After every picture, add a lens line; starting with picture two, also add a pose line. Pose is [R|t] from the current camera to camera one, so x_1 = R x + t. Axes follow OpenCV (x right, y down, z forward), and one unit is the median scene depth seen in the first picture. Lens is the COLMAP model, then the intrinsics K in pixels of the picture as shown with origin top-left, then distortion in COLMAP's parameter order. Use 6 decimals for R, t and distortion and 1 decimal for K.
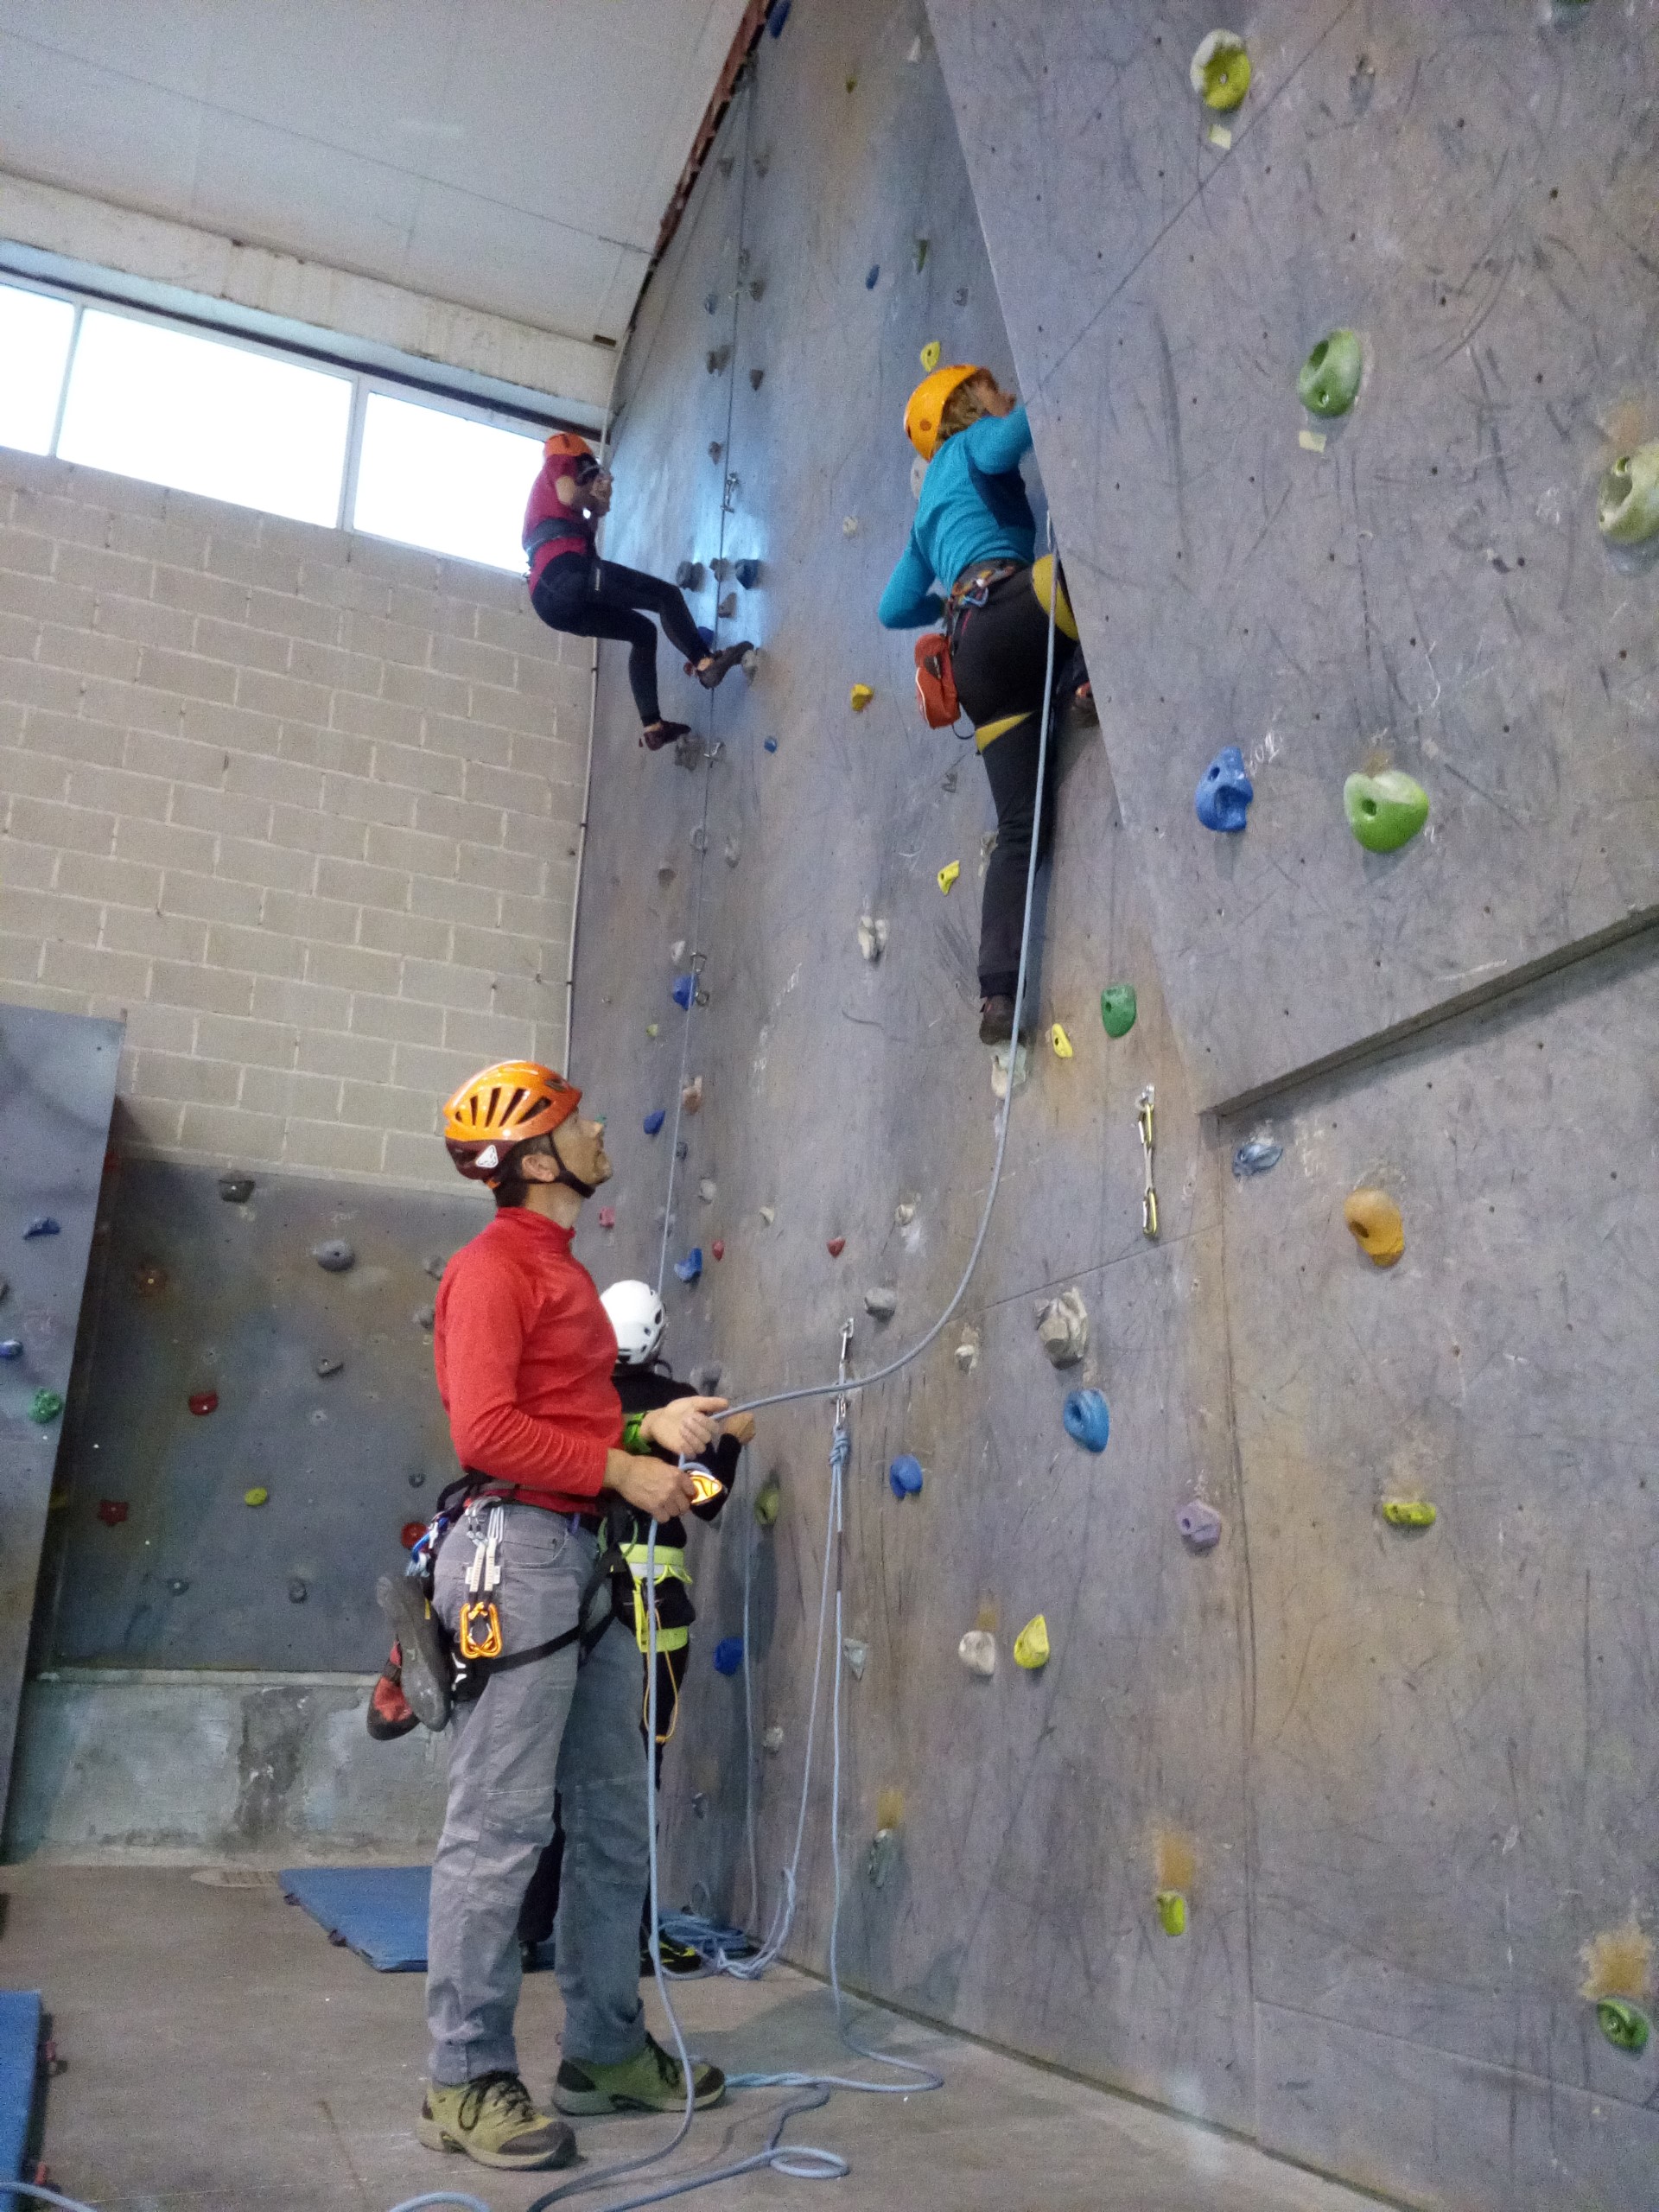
lens RADIAL K [[1753.2, 0, 831.0], [0, 1753.2, 1106.0], [0, 0, 1]] dist [0.042213, -0.025179]
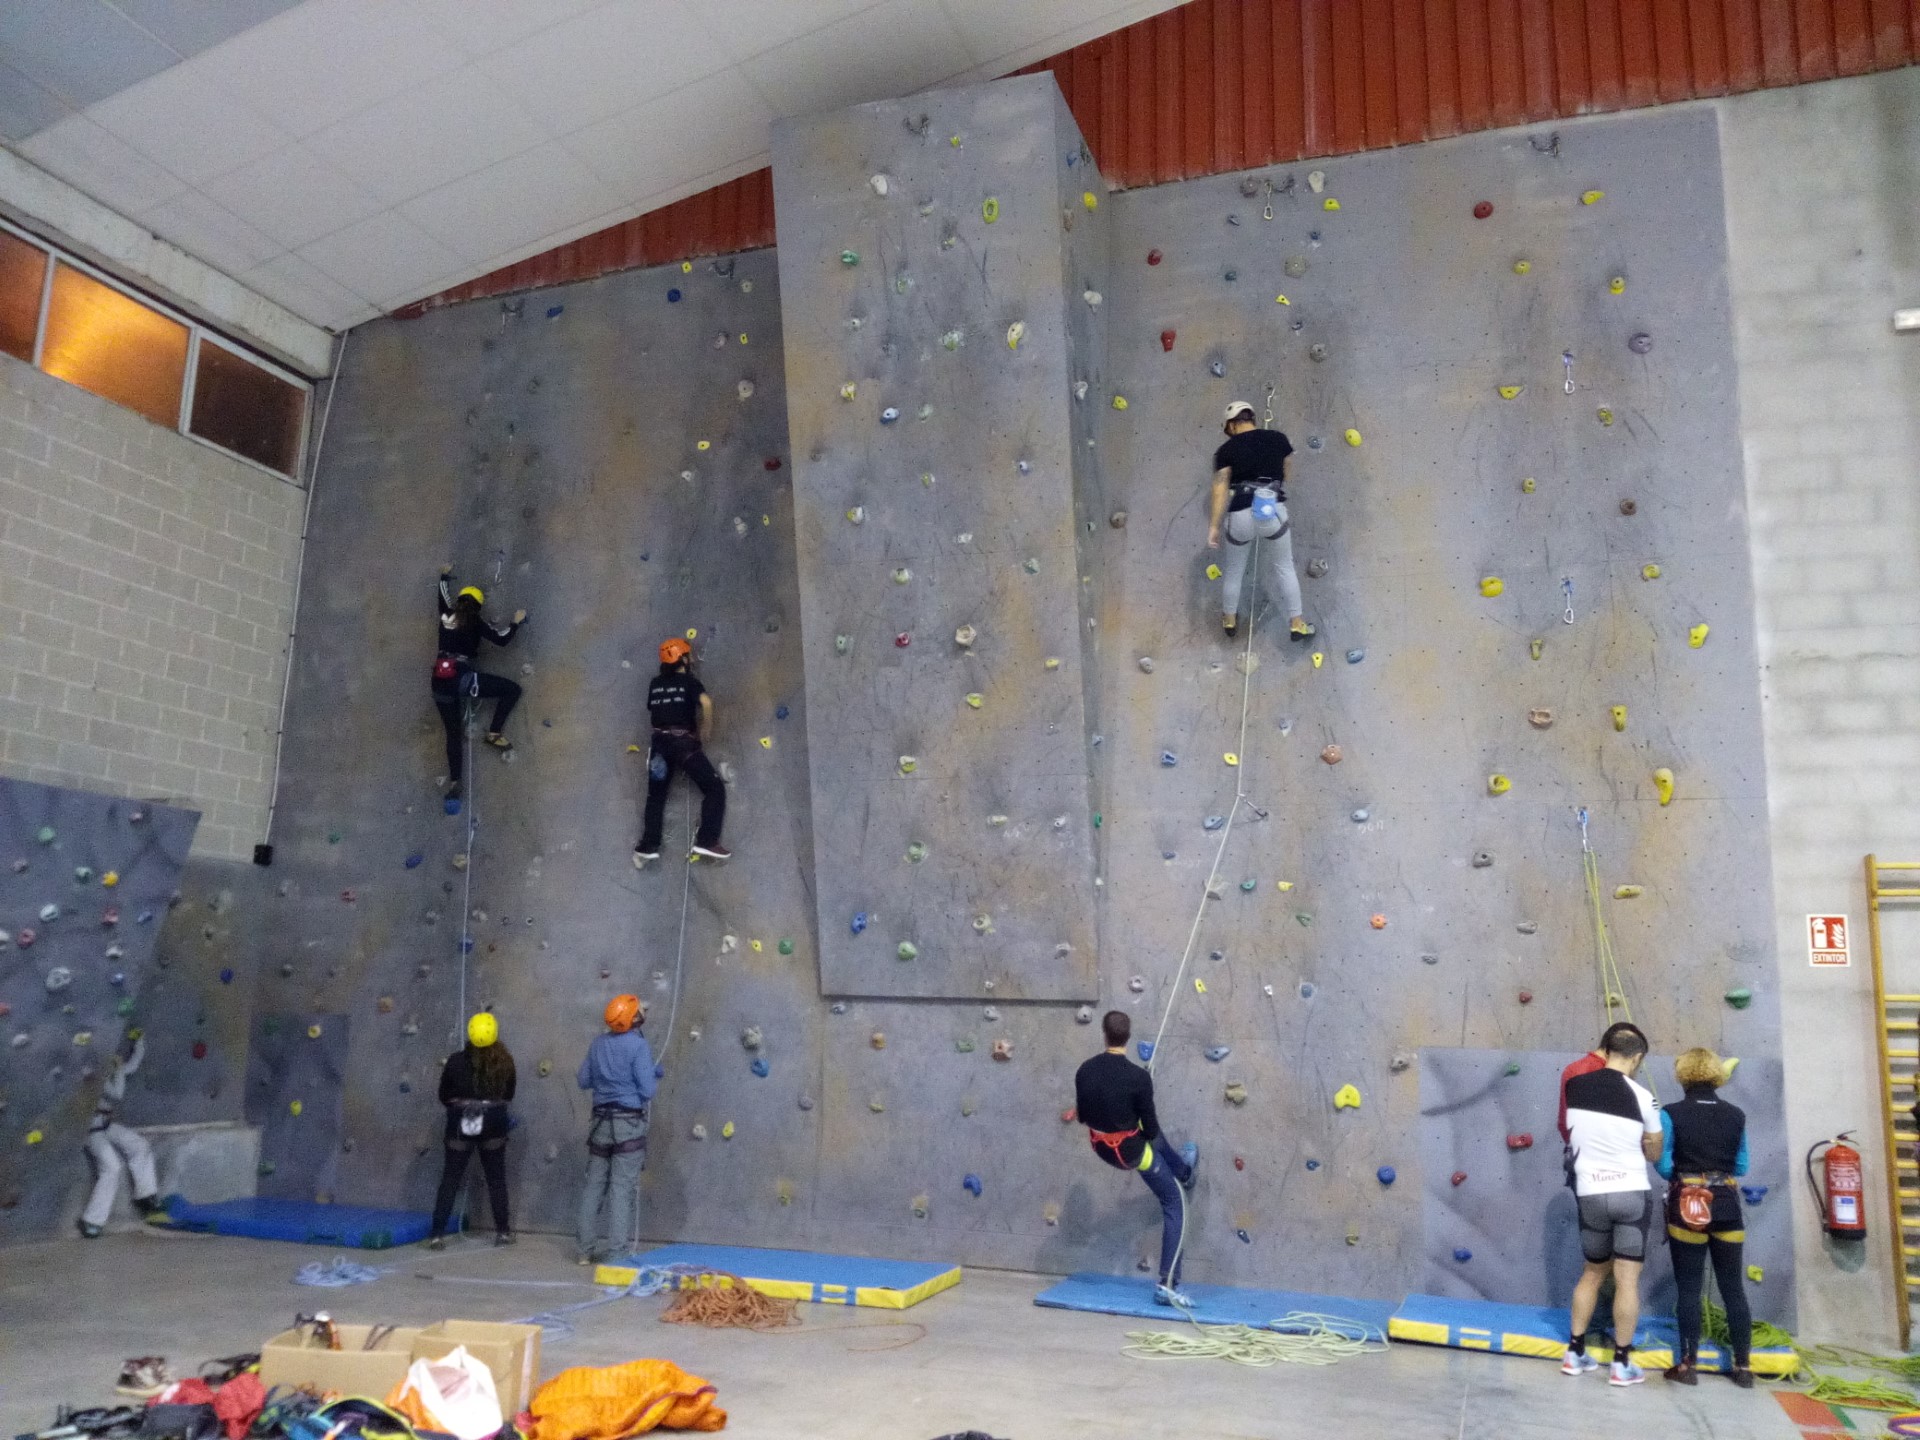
lens RADIAL K [[1521.8, 0, 960.8], [0, 1521.8, 715.5], [0, 0, 1]] dist [0.042213, -0.025179]
pose [[0.684262, 0.140062, 0.715659, -1.250968], [-0.230729, 0.972547, 0.030269, -0.463164], [-0.691773, -0.185836, 0.697793, -0.853167]]
